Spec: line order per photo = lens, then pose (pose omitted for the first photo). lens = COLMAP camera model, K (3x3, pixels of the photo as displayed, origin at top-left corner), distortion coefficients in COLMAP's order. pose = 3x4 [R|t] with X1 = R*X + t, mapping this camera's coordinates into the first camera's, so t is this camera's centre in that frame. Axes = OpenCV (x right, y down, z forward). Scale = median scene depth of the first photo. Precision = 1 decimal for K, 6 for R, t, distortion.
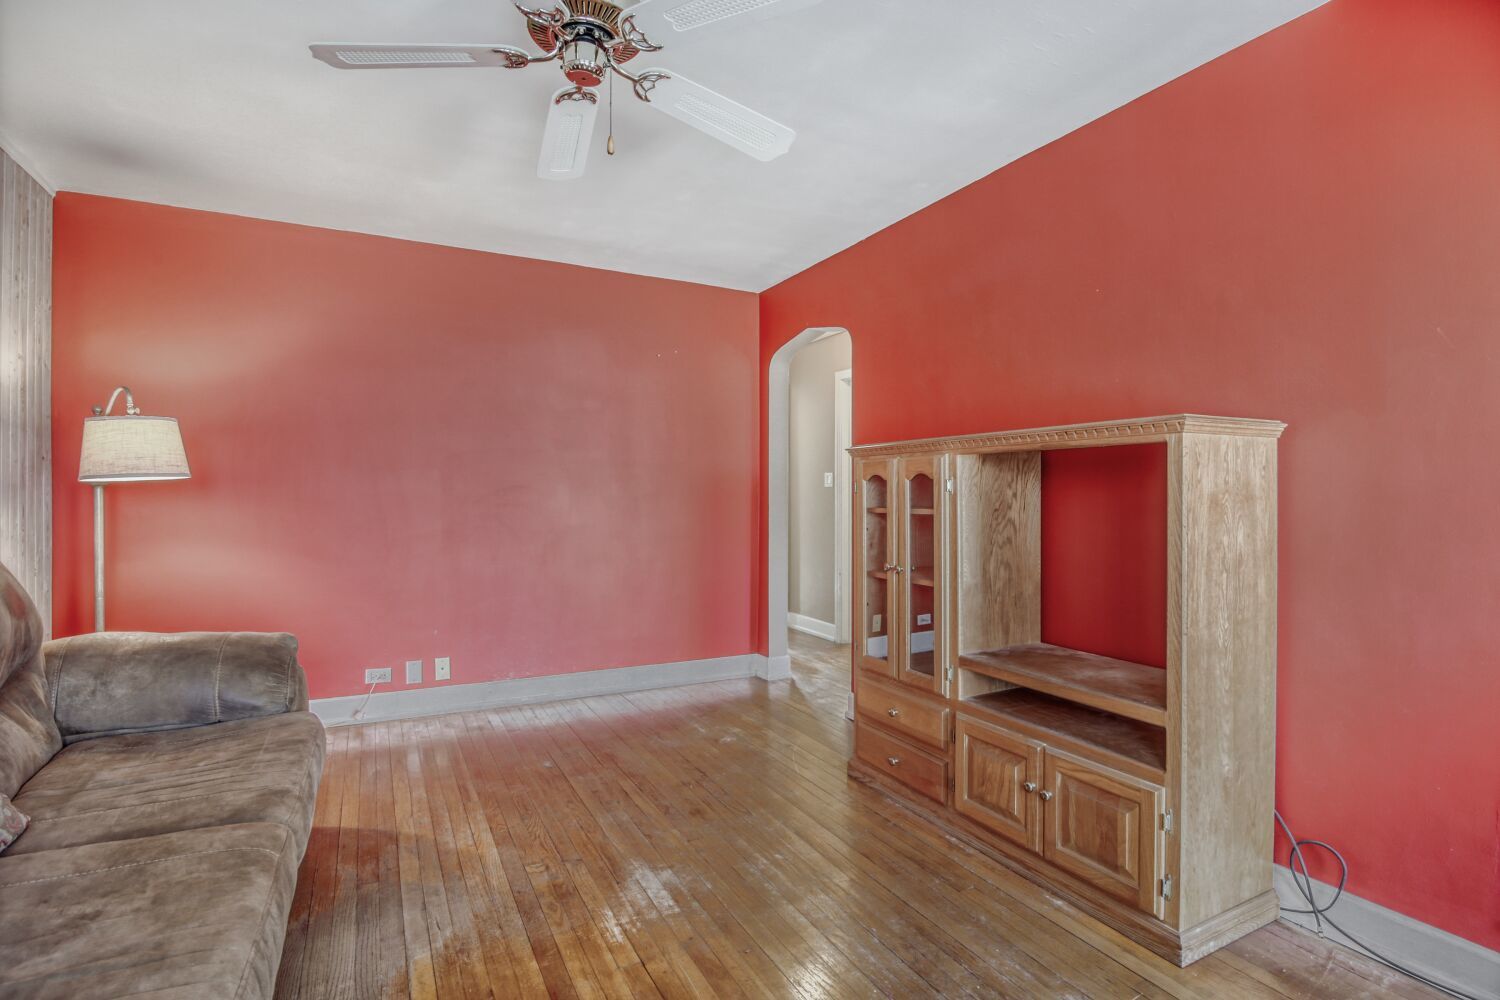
lens RADIAL K [[729.9, 0, 750.0], [0, 729.9, 500.0], [0, 0, 1]] dist [-0.014146, -0.000552]
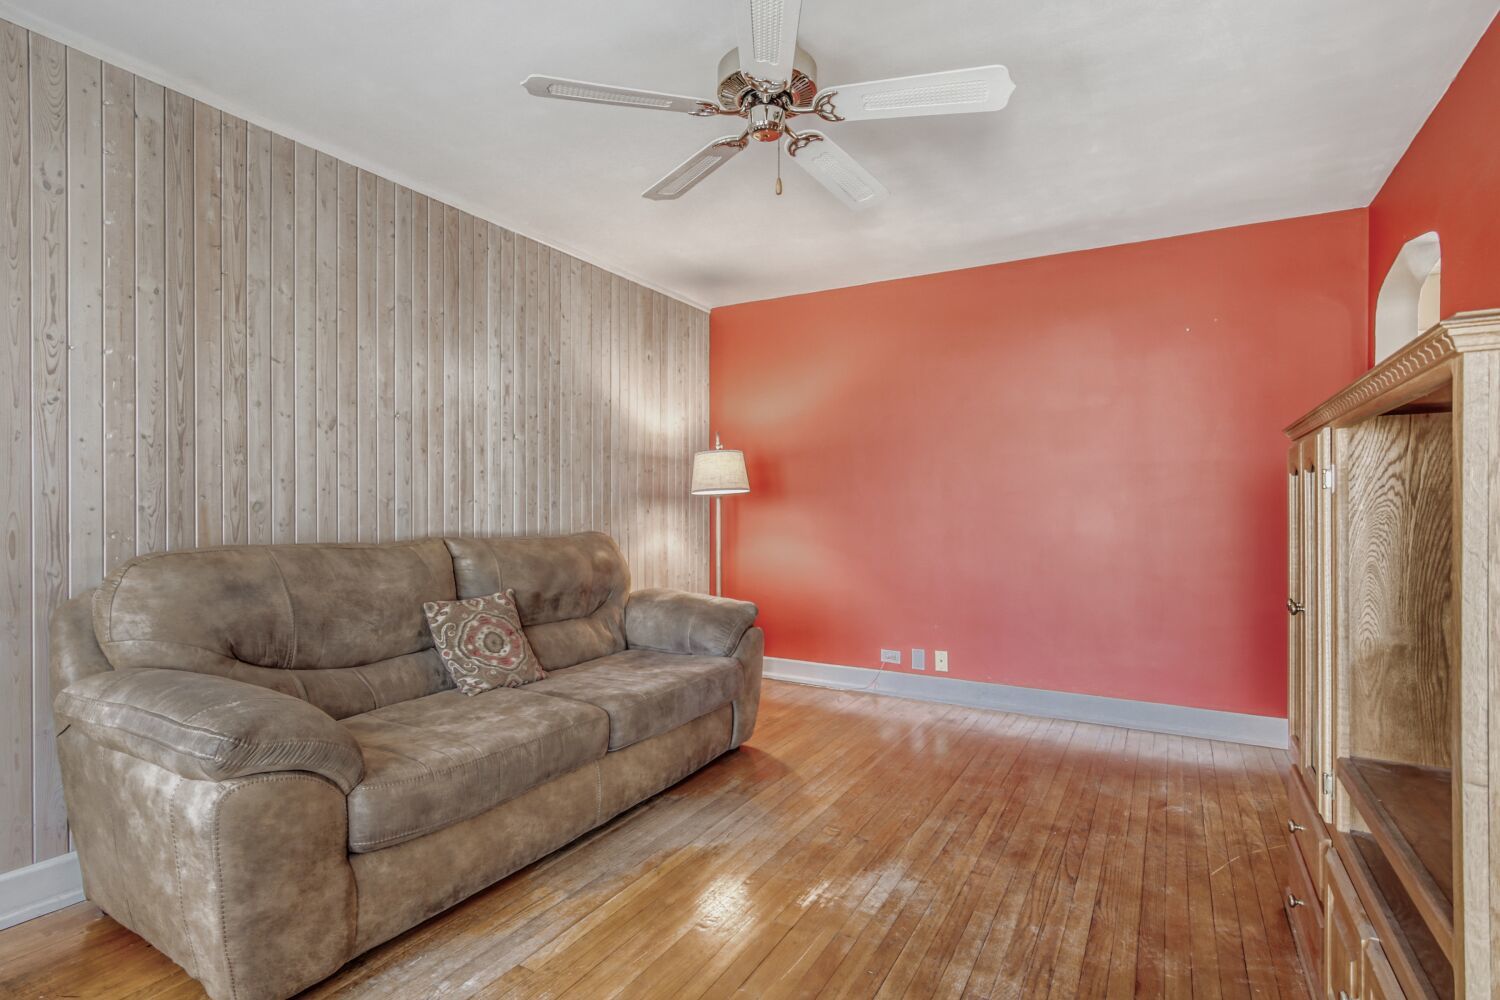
lens RADIAL K [[730.8, 0, 749.3], [0, 730.8, 514.4], [0, 0, 1]] dist [0.001898, 0.000216]
pose [[0.543397, 0.007381, -0.839443, 0.465652], [-0.001904, 0.999970, 0.007560, 0.005360], [0.839474, -0.002510, 0.543395, 0.221391]]
